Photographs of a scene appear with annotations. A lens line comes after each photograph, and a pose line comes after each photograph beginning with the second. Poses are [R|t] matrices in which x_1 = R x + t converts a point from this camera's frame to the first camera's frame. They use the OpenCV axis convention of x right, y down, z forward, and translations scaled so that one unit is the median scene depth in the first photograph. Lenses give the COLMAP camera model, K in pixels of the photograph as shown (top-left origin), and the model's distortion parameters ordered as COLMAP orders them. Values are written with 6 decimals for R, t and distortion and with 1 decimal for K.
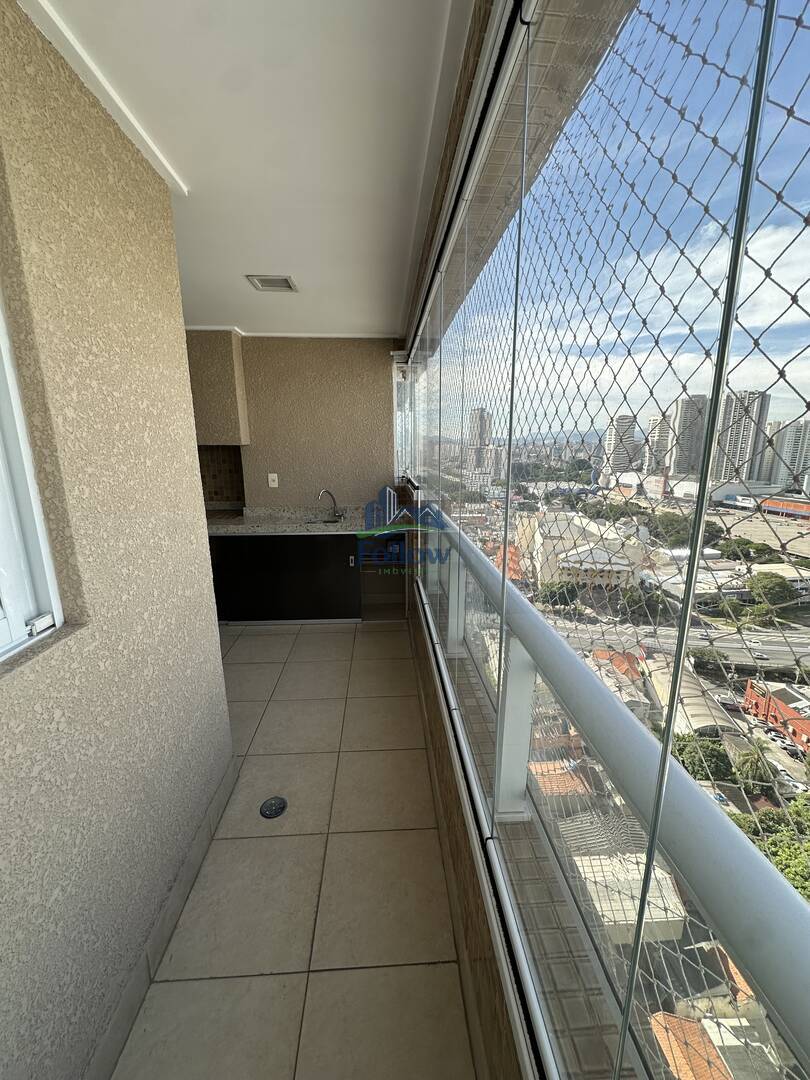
lens RADIAL K [[432.9, 0, 415.0], [0, 432.9, 541.1], [0, 0, 1]] dist [-0.003050, 0.000435]
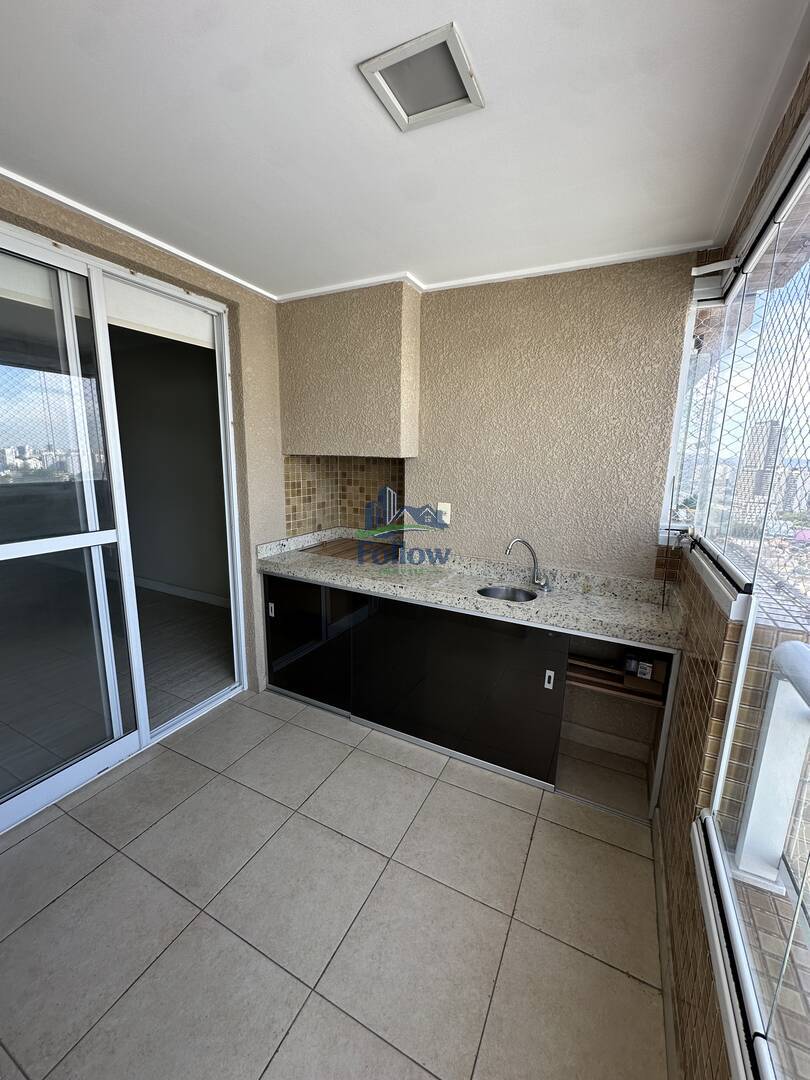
lens RADIAL K [[432.9, 0, 406.9], [0, 432.9, 532.9], [0, 0, 1]] dist [-0.003050, 0.000435]
pose [[0.856560, 0.115814, -0.502883, -0.050740], [-0.142182, 0.989738, -0.014243, -0.101677], [0.496073, 0.083701, 0.864237, 0.450765]]
